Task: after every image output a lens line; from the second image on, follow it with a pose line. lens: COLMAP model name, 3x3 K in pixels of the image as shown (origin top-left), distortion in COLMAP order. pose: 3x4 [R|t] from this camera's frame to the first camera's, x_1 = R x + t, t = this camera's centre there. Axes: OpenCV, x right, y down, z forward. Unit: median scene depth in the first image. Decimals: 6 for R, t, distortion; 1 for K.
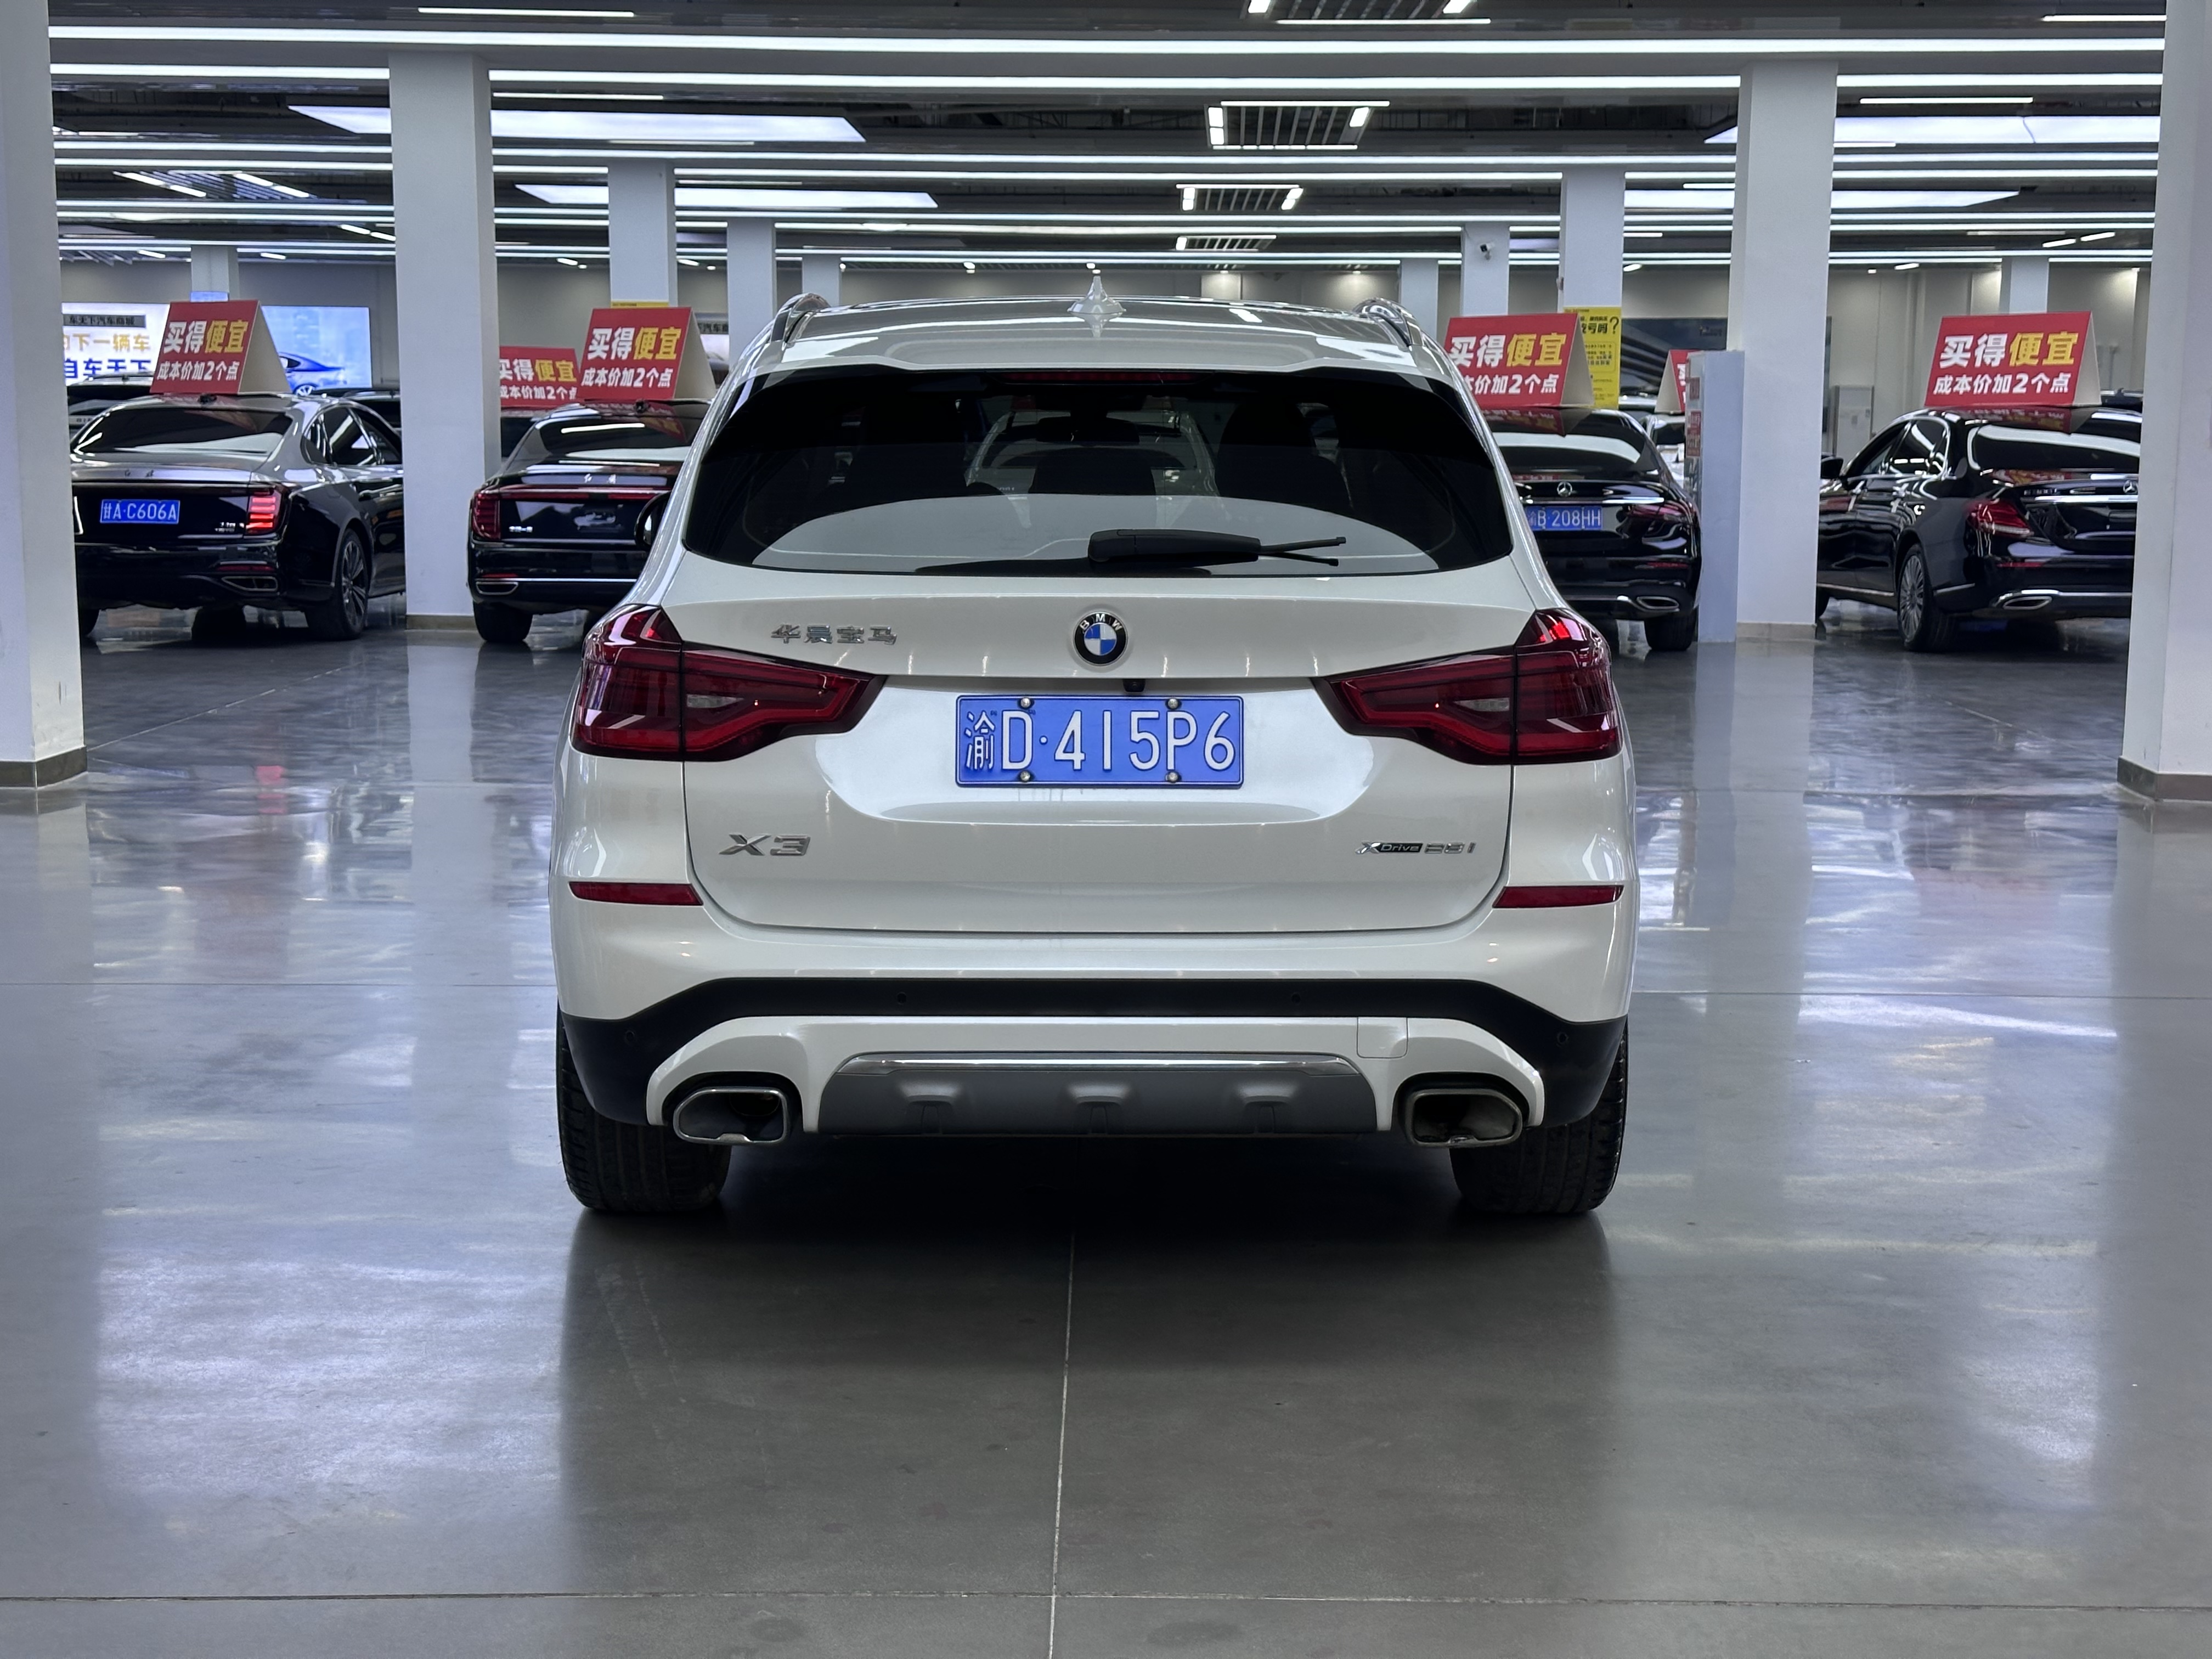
lens RADIAL K [[3123.1, 0, 1091.5], [0, 3123.1, 838.5], [0, 0, 1]] dist [0.129632, -0.111466]
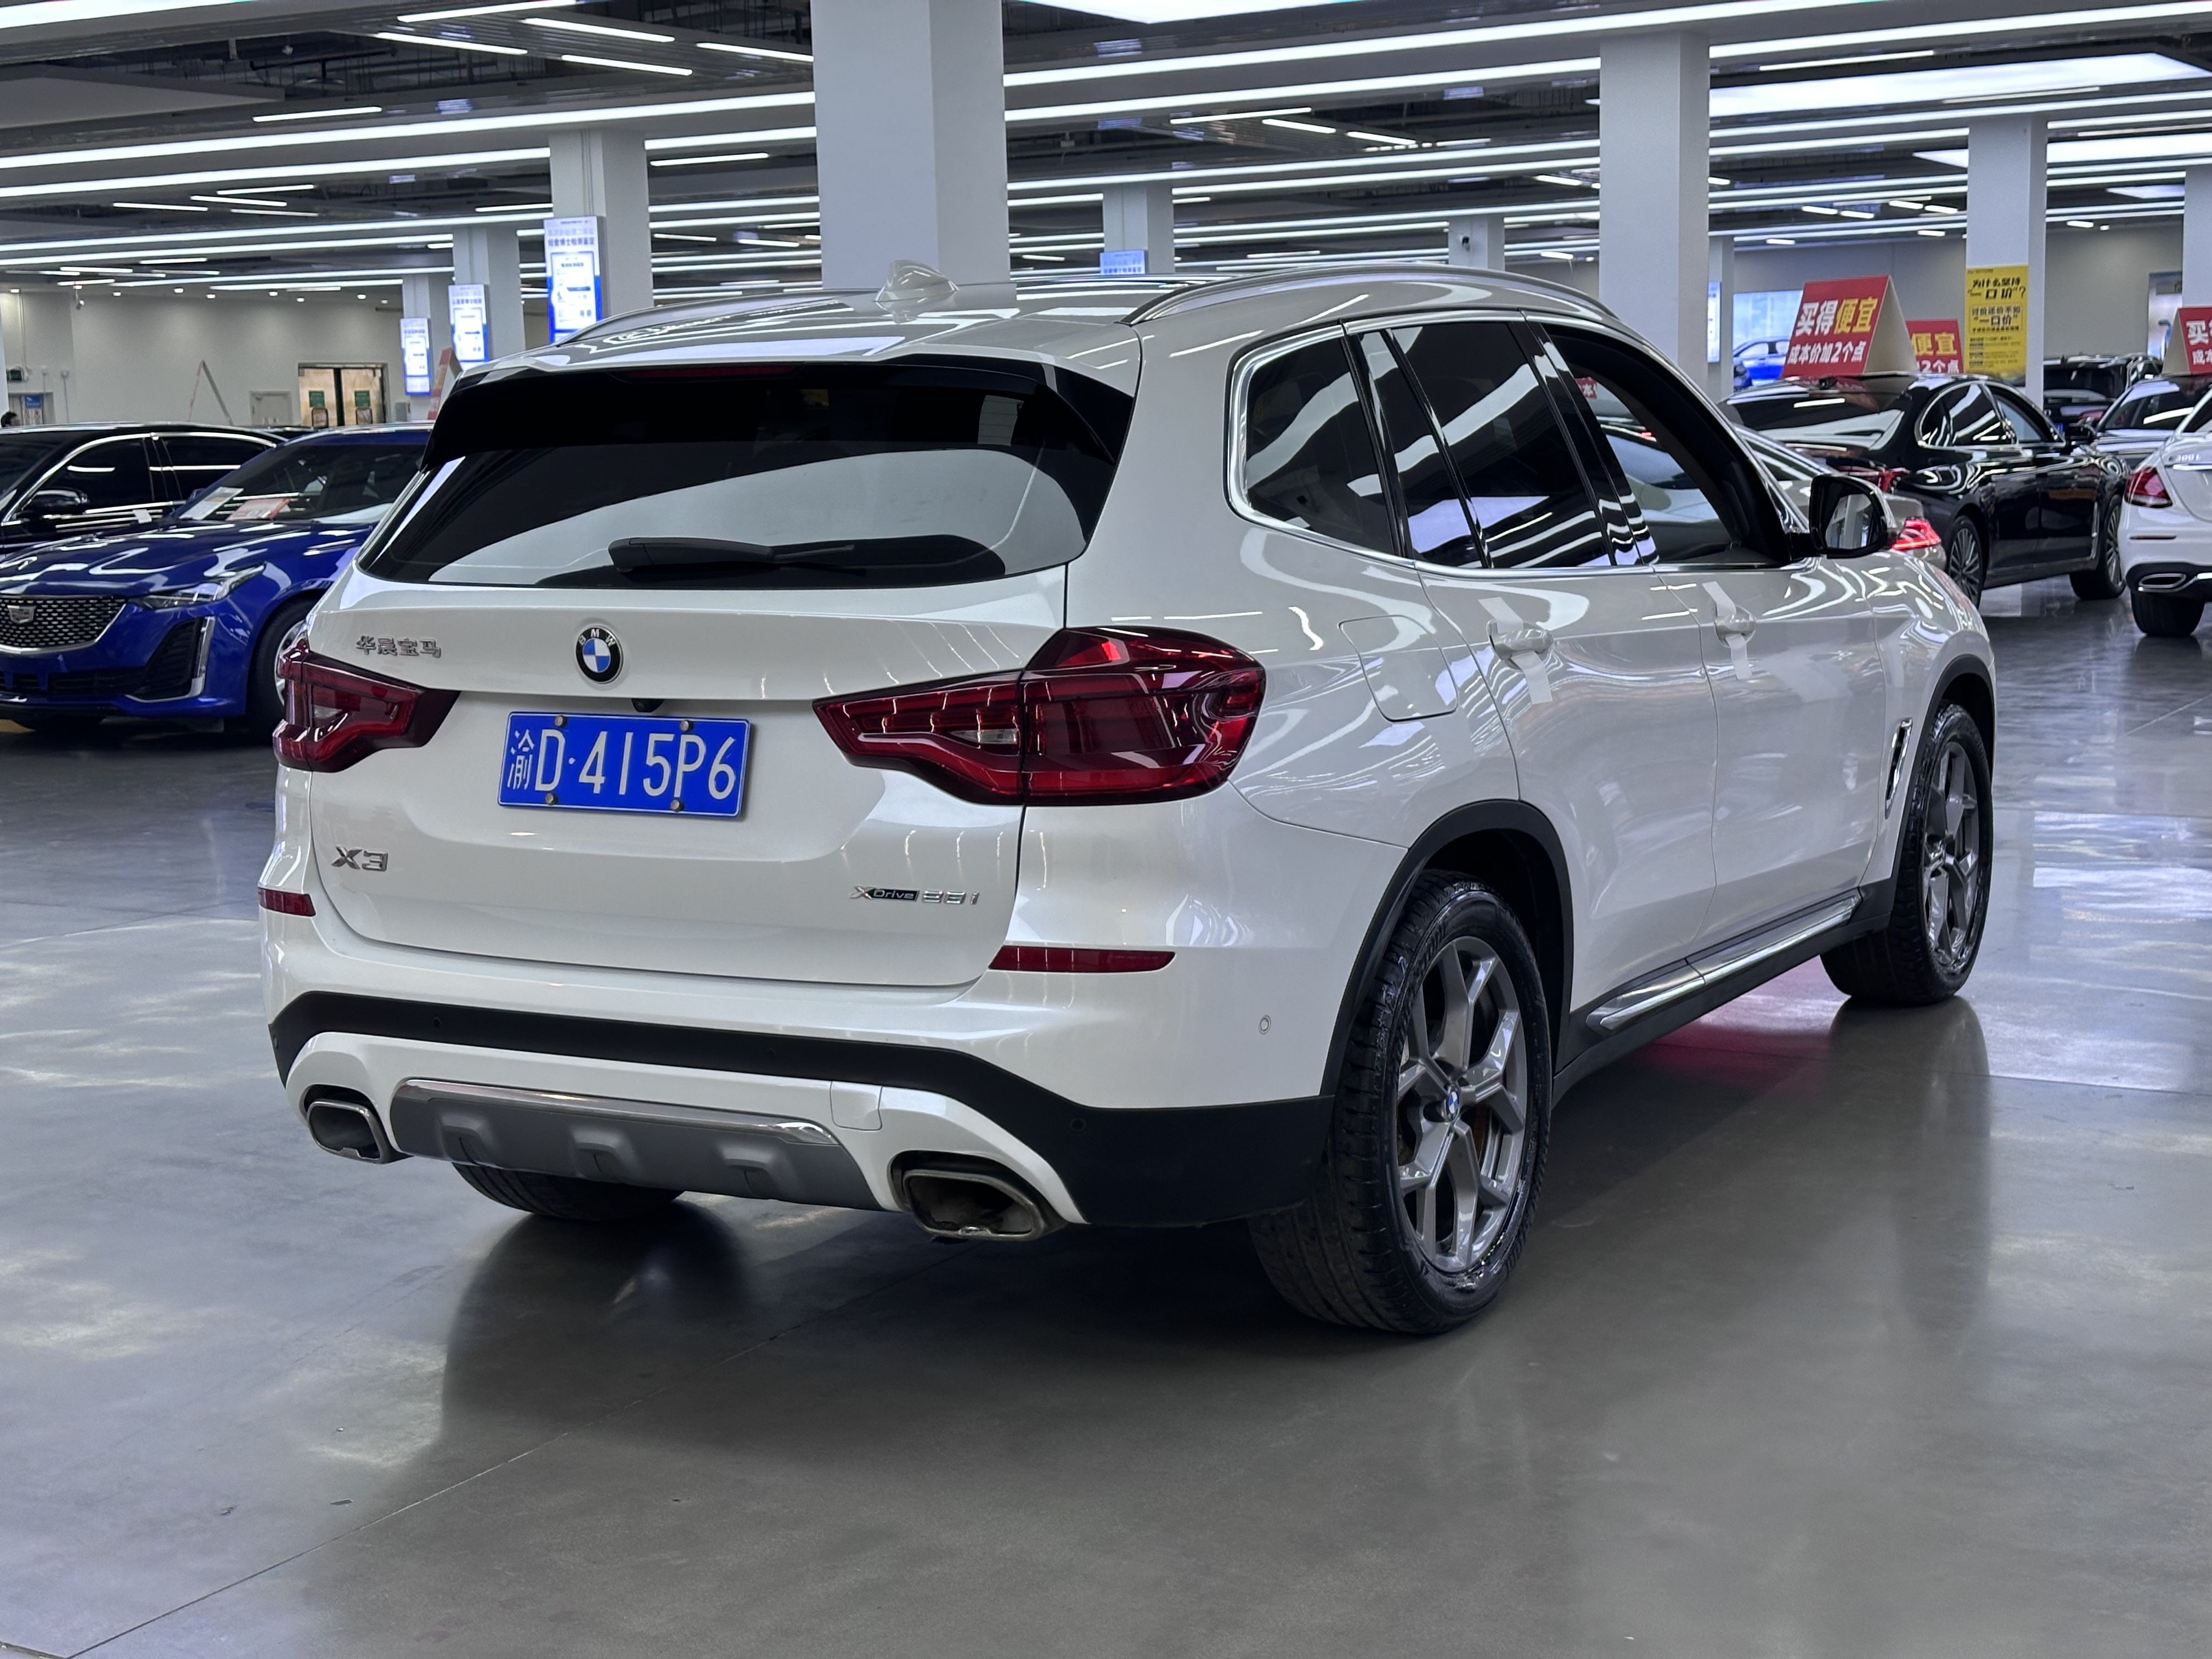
lens RADIAL K [[3068.0, 0, 1106.0], [0, 3068.0, 829.5], [0, 0, 1]] dist [0.117988, -0.062600]
pose [[0.864792, 0.042404, -0.500337, 0.583919], [-0.038878, 0.999091, 0.017478, -0.033095], [0.500623, 0.004337, 0.865654, 0.274340]]
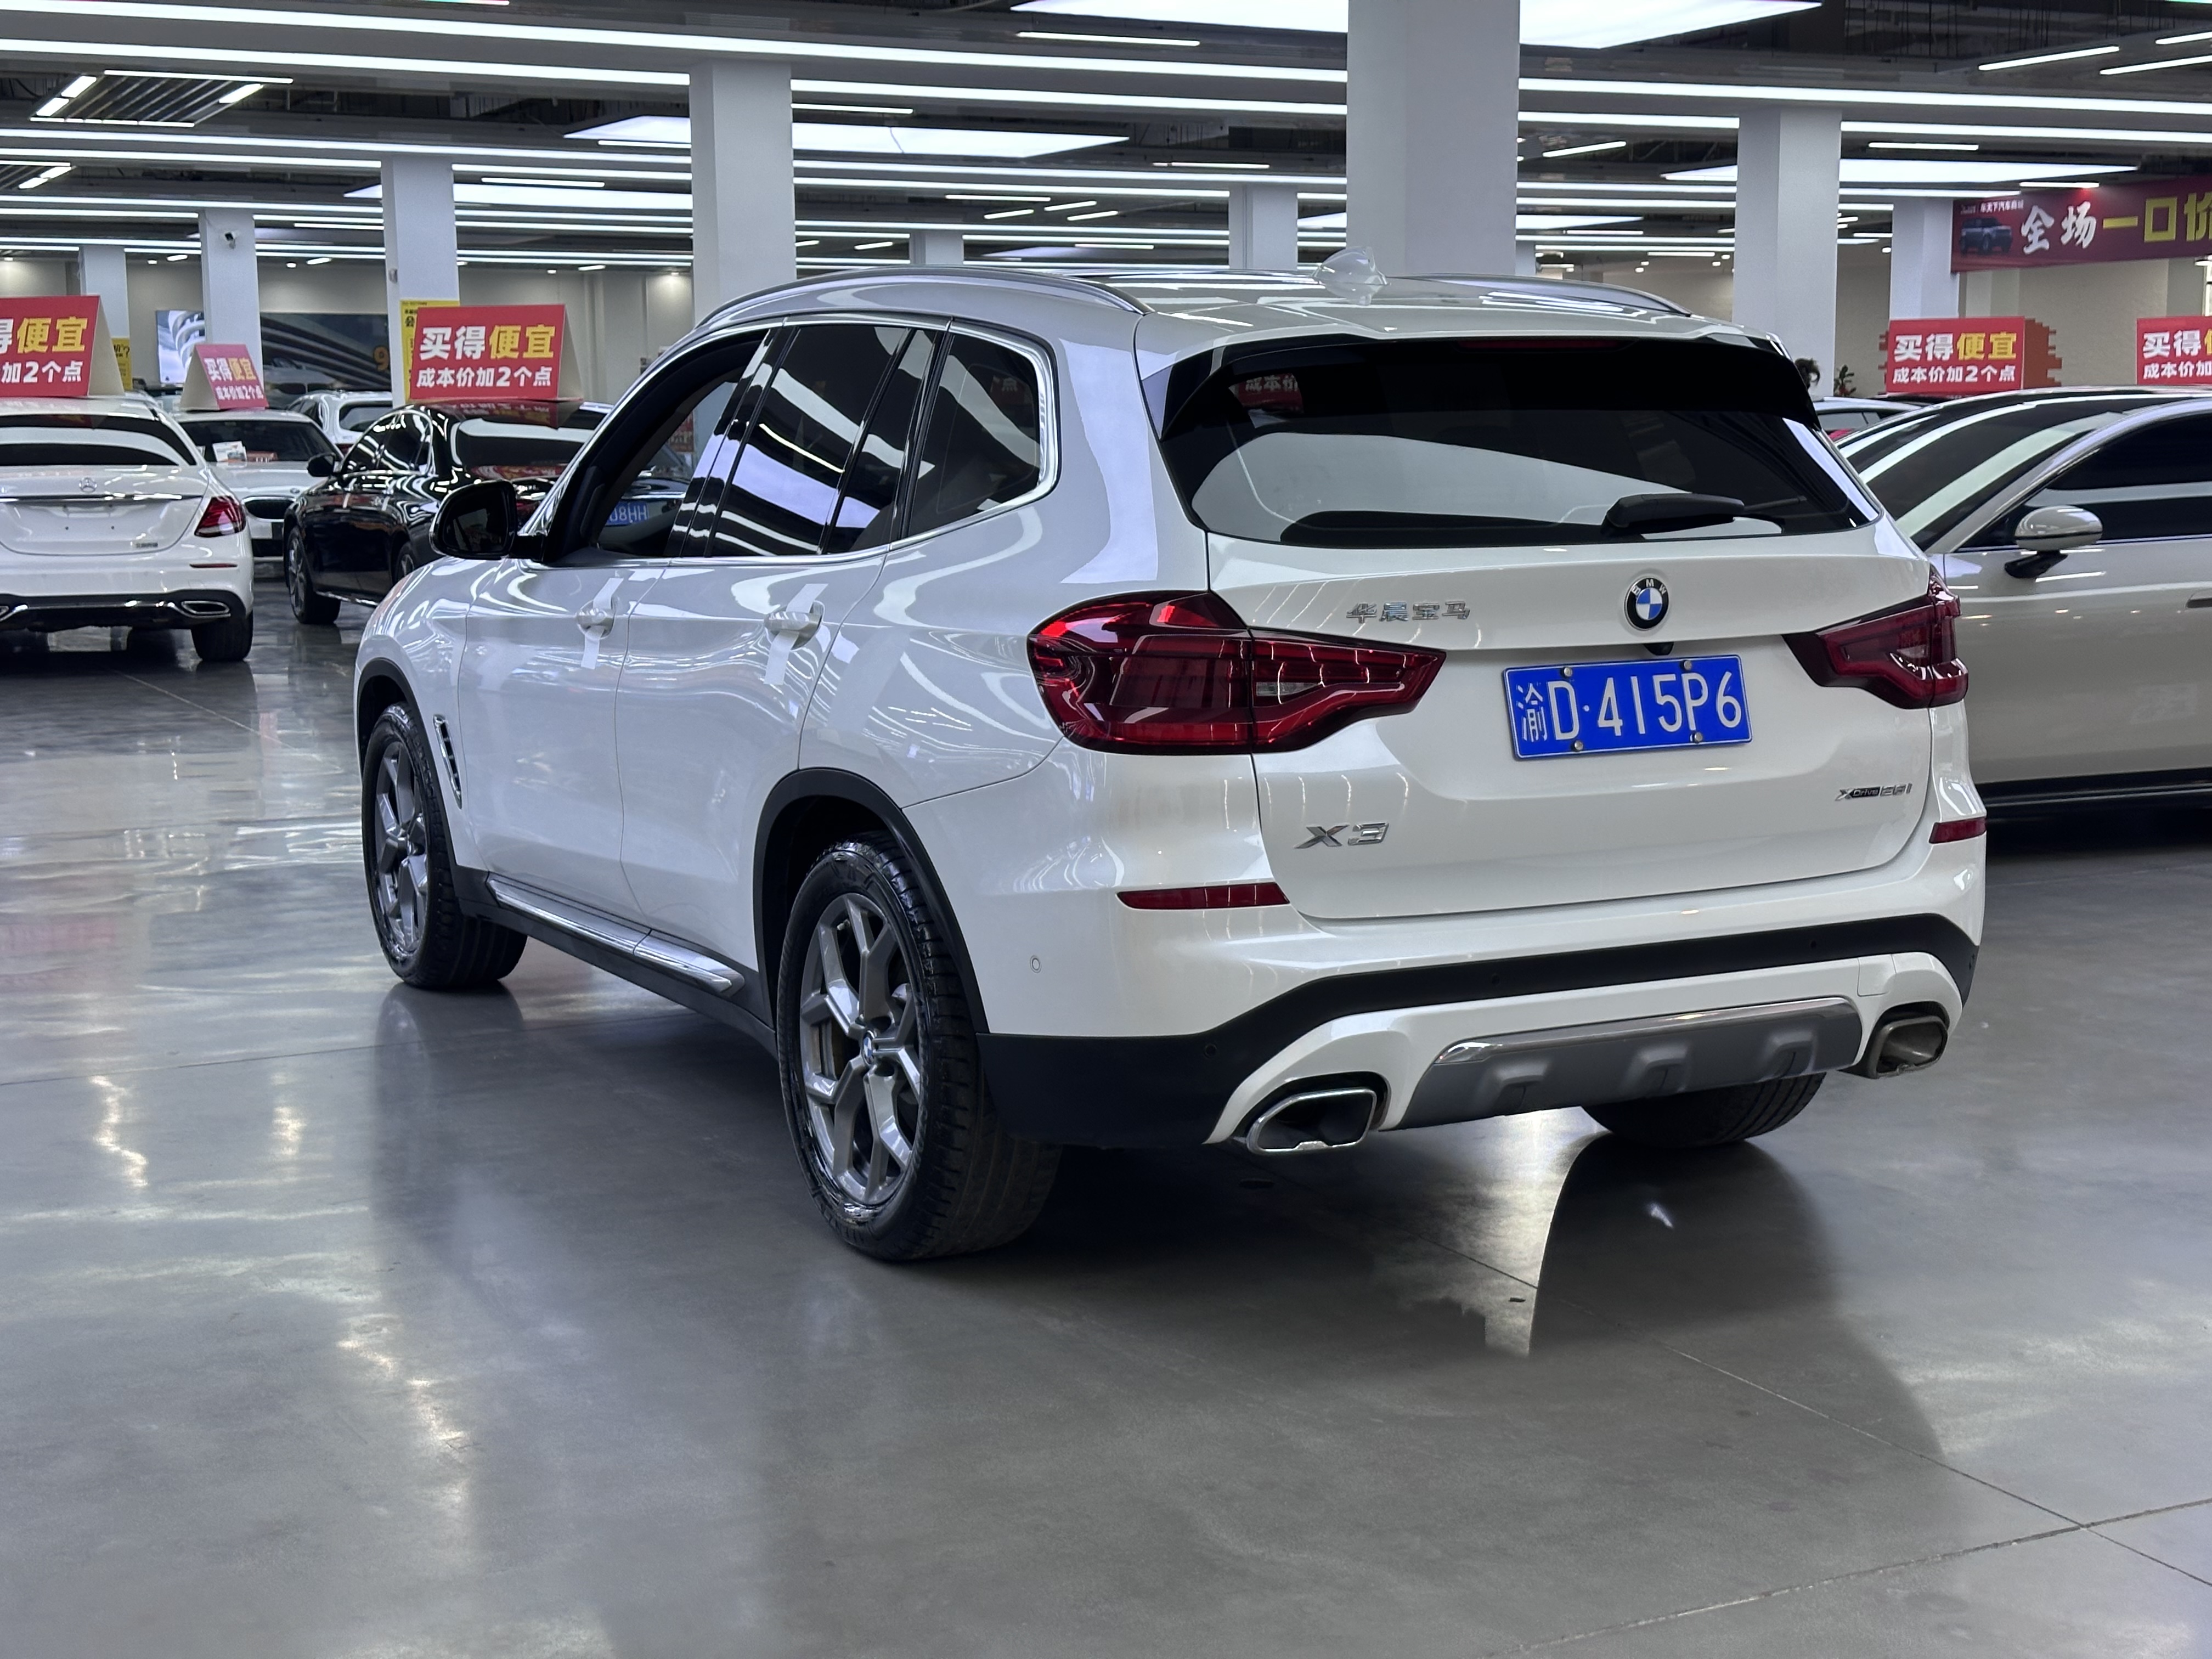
lens RADIAL K [[3123.1, 0, 1091.5], [0, 3123.1, 838.5], [0, 0, 1]] dist [0.129632, -0.111466]
pose [[0.886055, -0.072621, 0.457857, -0.607741], [0.072848, 0.997195, 0.017189, -0.018762], [-0.457821, 0.018123, 0.888859, 0.185773]]
